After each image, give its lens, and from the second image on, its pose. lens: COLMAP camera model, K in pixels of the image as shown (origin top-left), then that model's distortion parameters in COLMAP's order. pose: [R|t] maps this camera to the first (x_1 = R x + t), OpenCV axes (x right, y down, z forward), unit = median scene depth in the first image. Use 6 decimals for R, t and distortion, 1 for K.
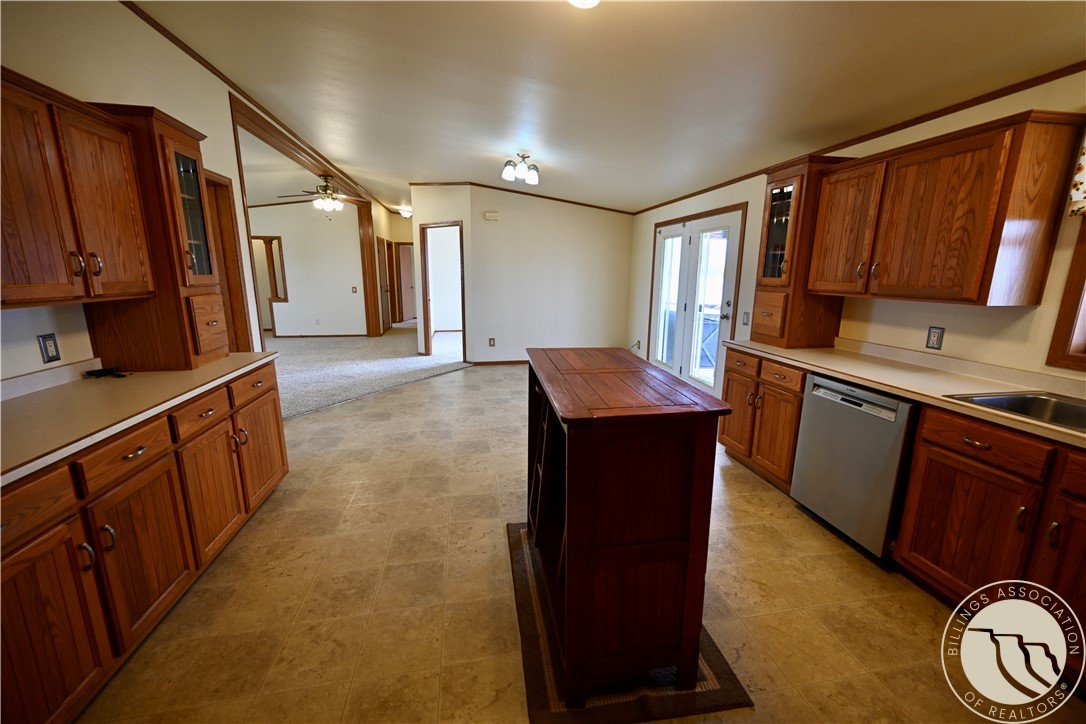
lens RADIAL K [[436.5, 0, 541.8], [0, 436.5, 362.8], [0, 0, 1]] dist [-0.000189, -0.000029]
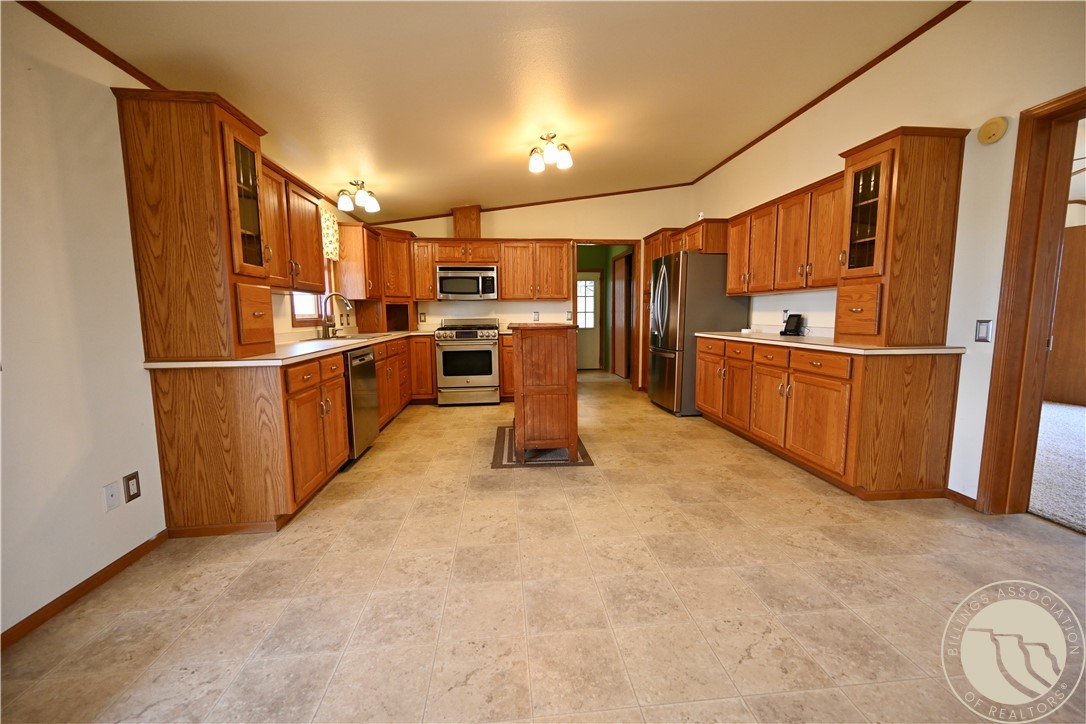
lens RADIAL K [[436.5, 0, 544.7], [0, 436.5, 363.5], [0, 0, 1]] dist [-0.000189, -0.000029]
pose [[-0.997184, -0.006138, 0.074741, -0.029922], [0.017930, 0.948227, 0.317087, -0.332466], [-0.072817, 0.317534, -0.945447, 2.173887]]
